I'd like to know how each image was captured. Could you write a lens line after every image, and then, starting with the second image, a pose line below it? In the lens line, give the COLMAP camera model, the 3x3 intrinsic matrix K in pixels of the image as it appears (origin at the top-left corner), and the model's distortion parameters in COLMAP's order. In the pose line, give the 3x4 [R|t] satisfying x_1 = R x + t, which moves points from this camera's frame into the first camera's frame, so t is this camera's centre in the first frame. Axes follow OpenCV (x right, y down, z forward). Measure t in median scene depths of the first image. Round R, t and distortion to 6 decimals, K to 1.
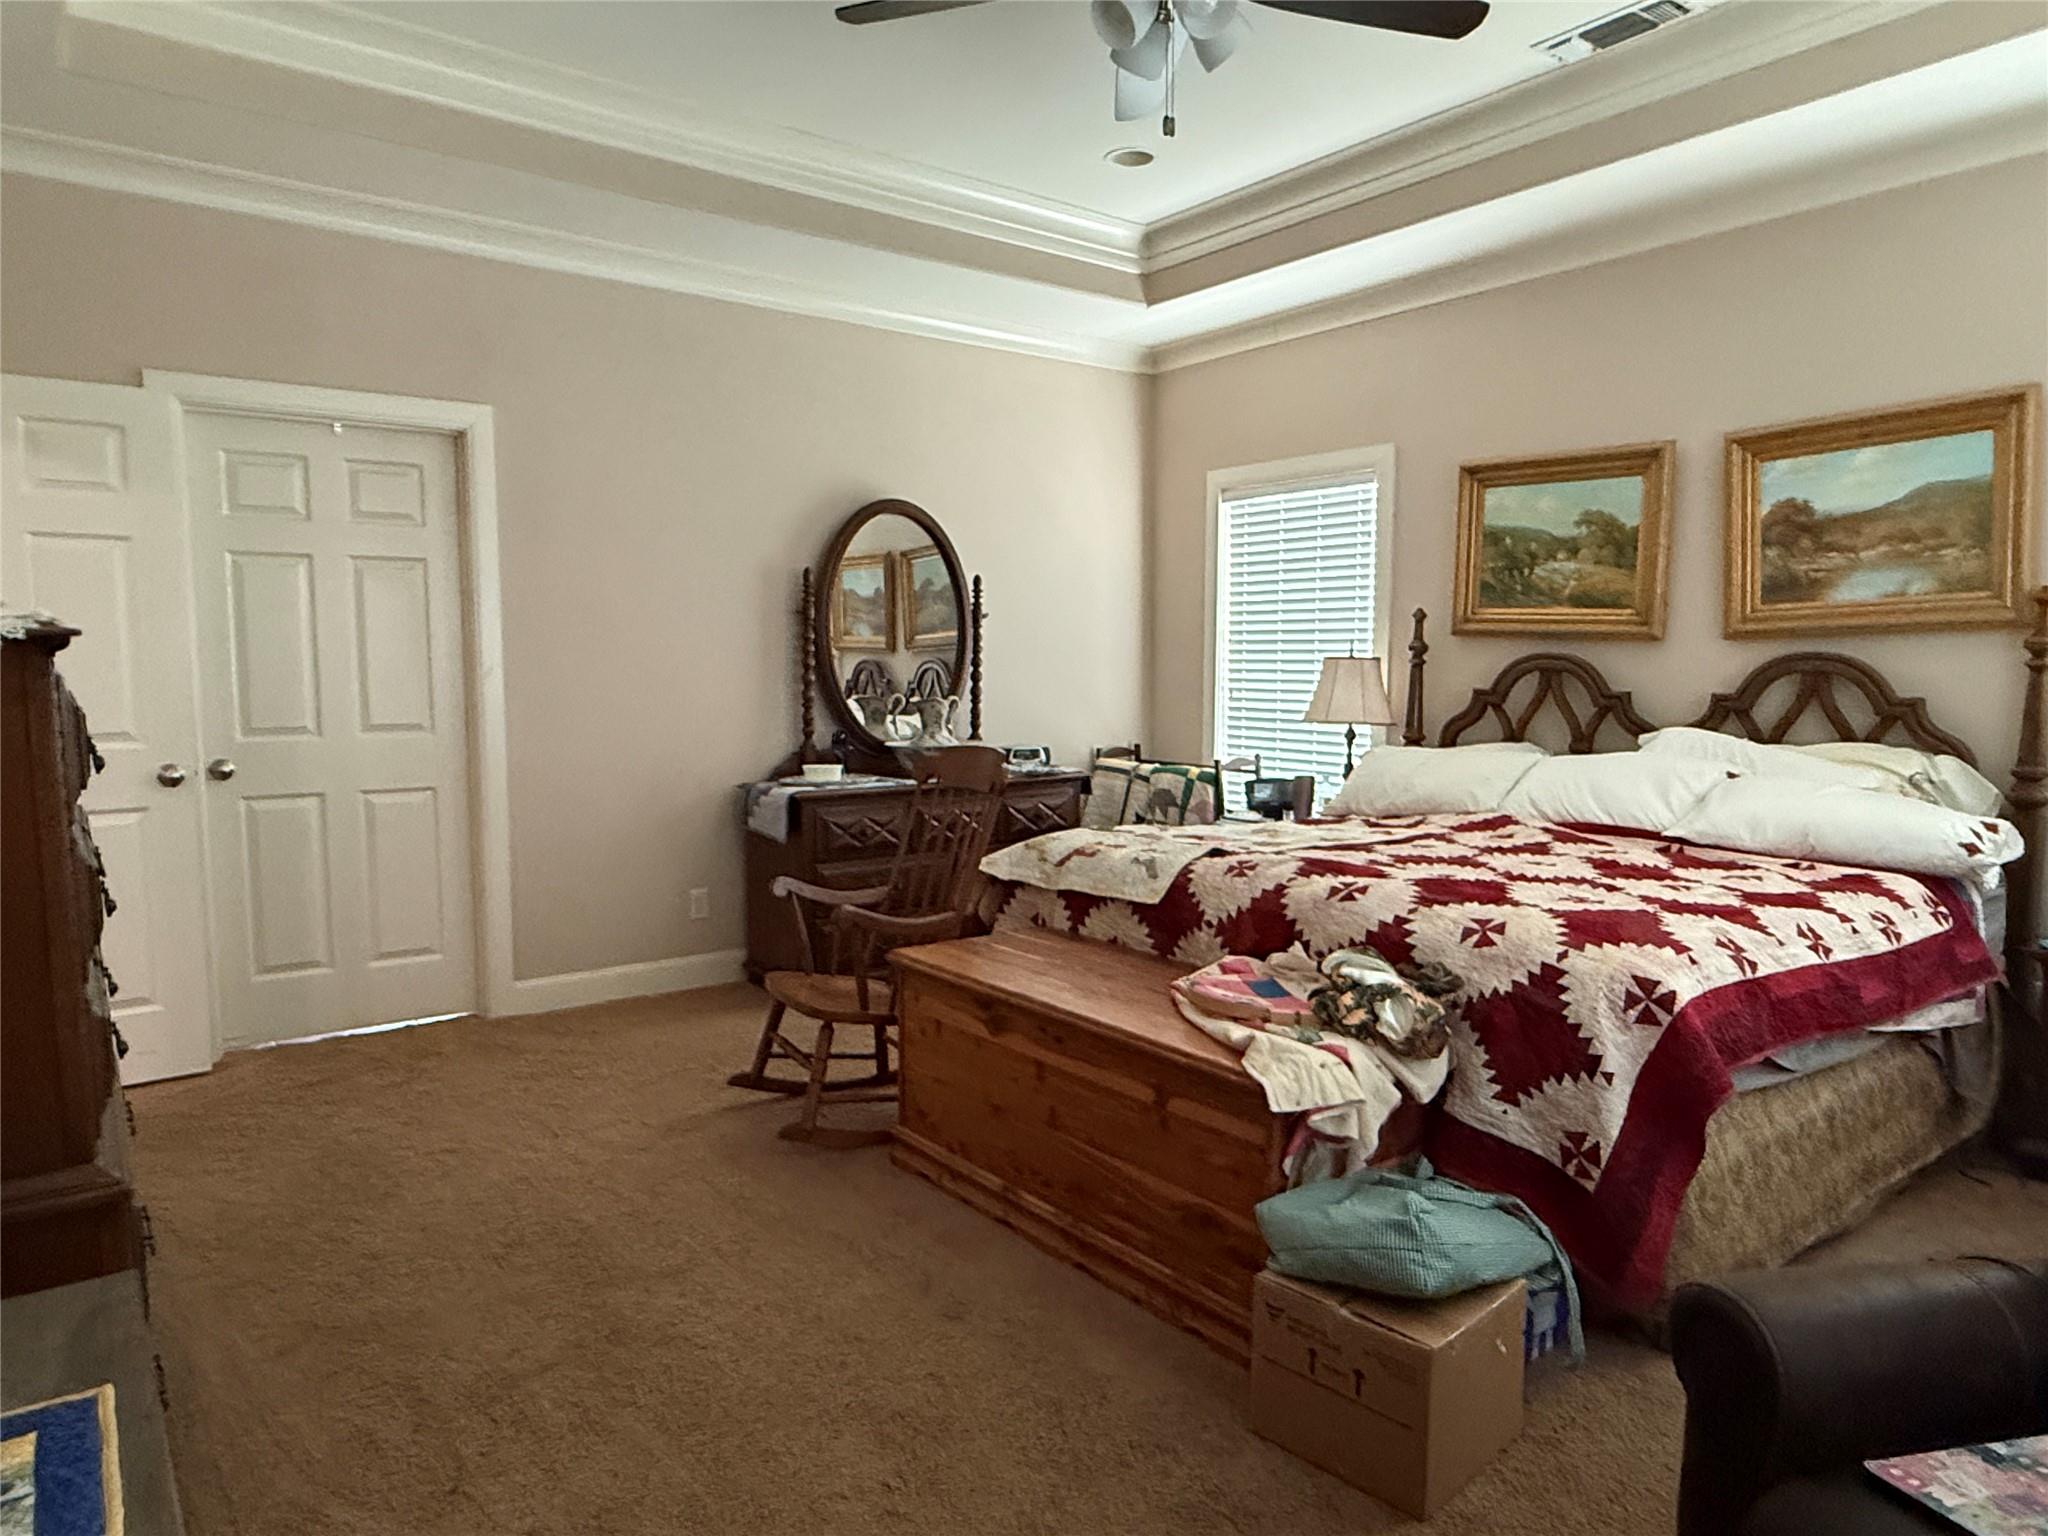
lens RADIAL K [[1289.3, 0, 1016.2], [0, 1289.3, 774.0], [0, 0, 1]] dist [0.003123, -0.000450]
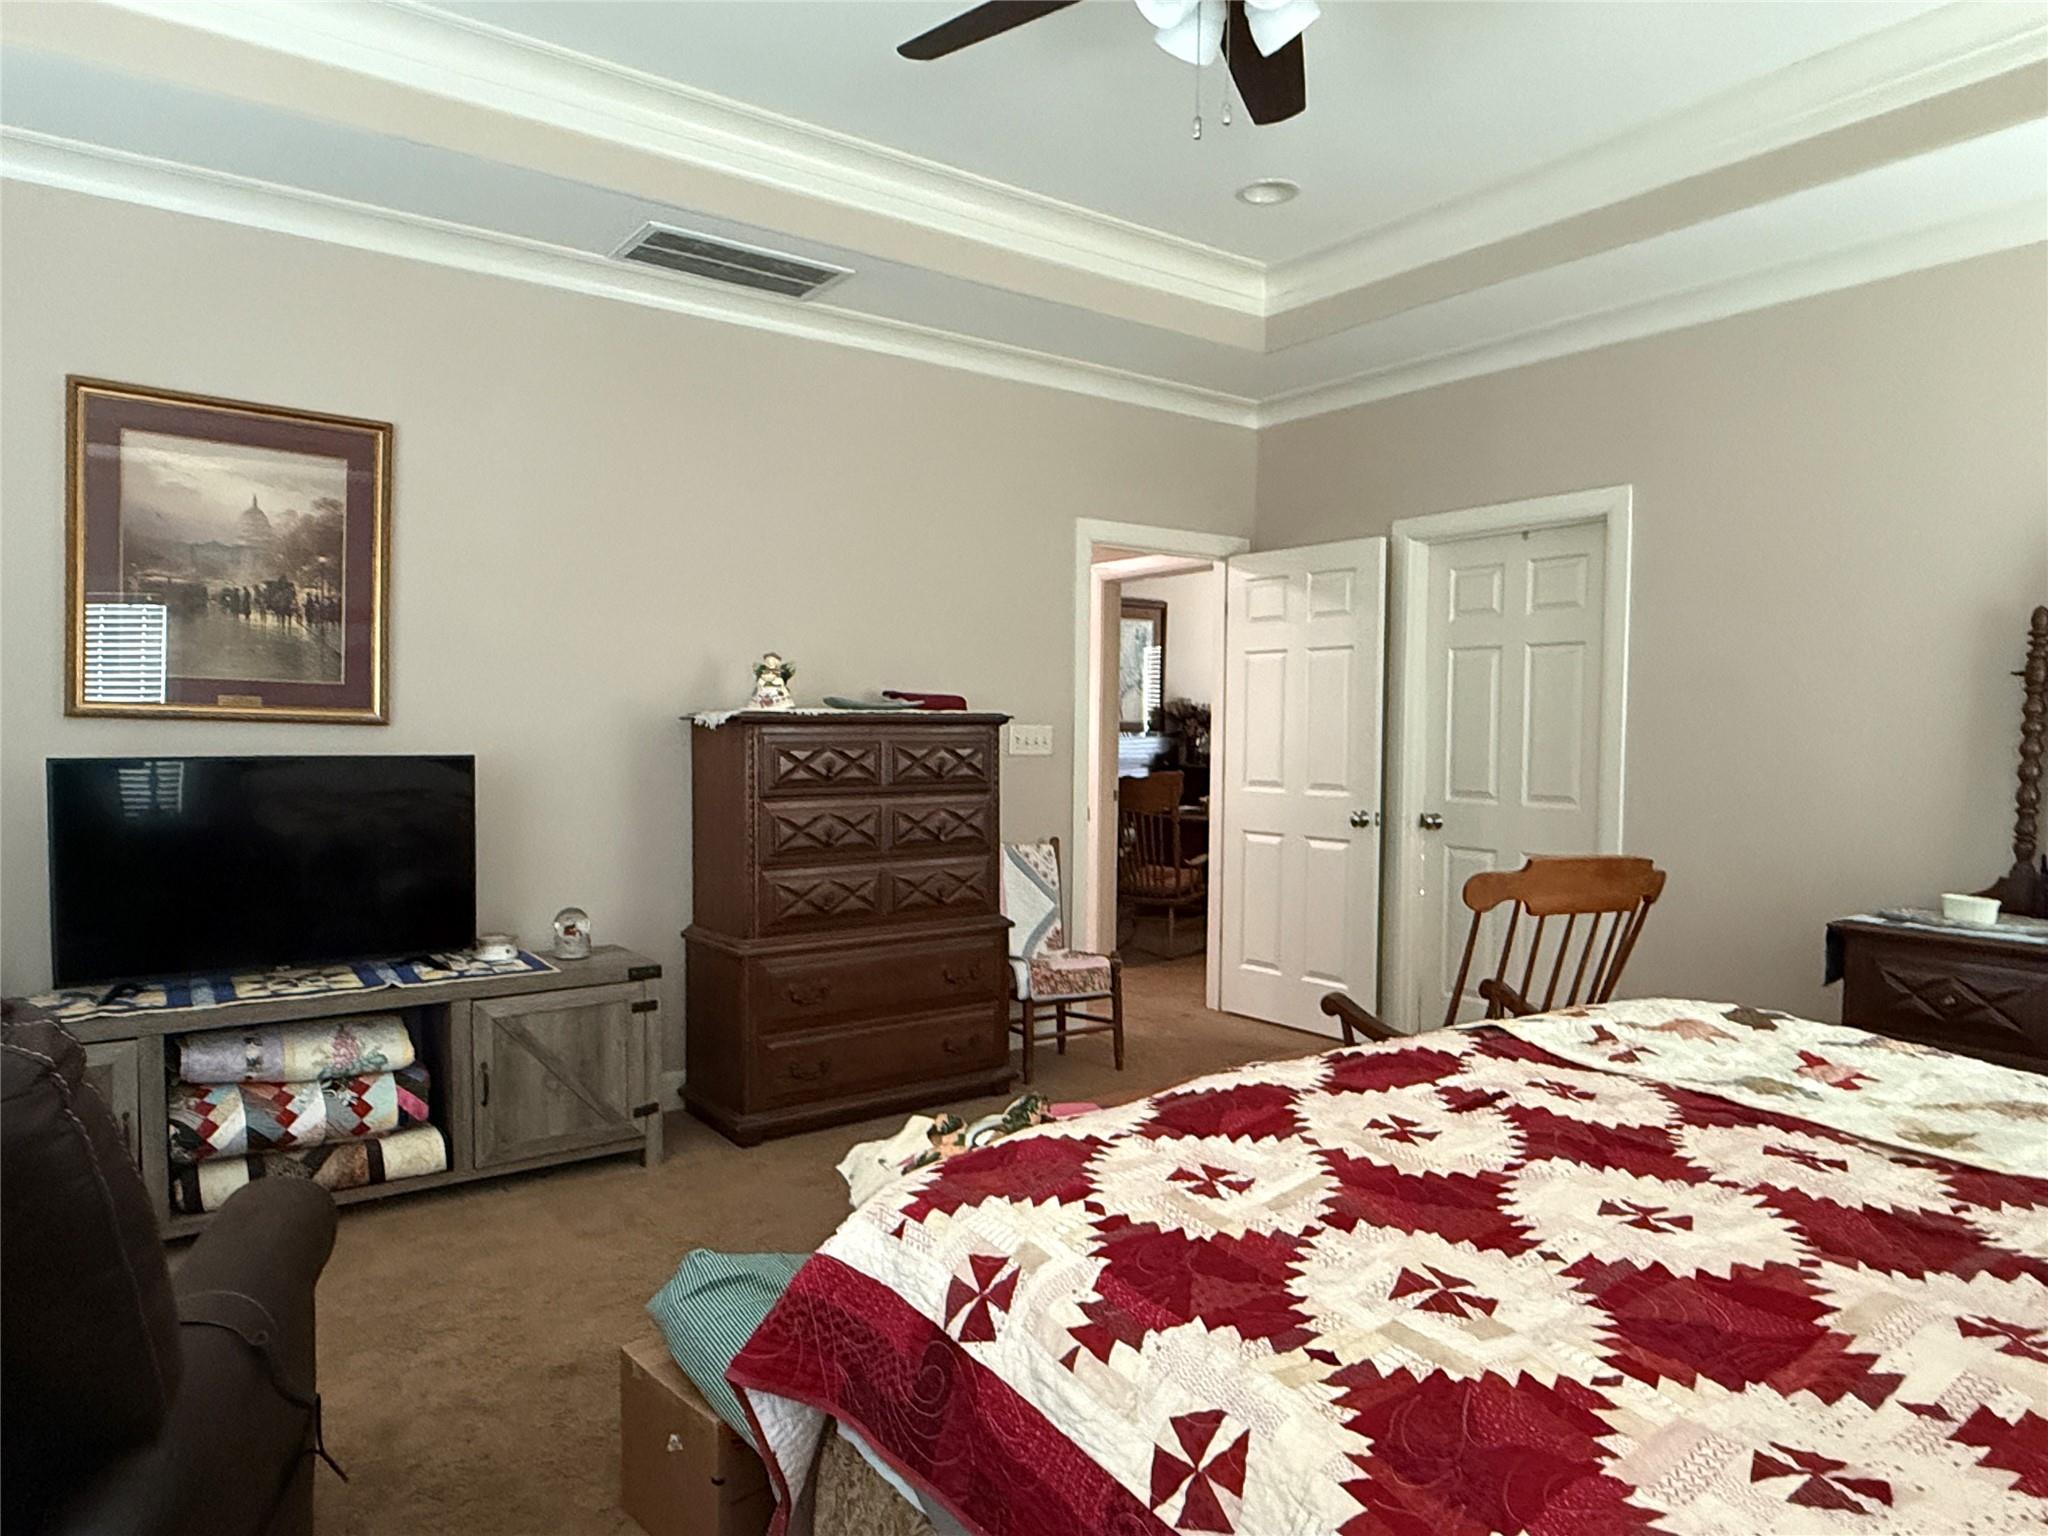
lens RADIAL K [[1289.3, 0, 1017.3], [0, 1289.3, 761.3], [0, 0, 1]] dist [0.003123, -0.000450]
pose [[-0.009685, 0.027790, -0.999567, 0.634230], [-0.103143, 0.994254, 0.028642, -0.054563], [0.994619, 0.103375, -0.006763, 0.585949]]
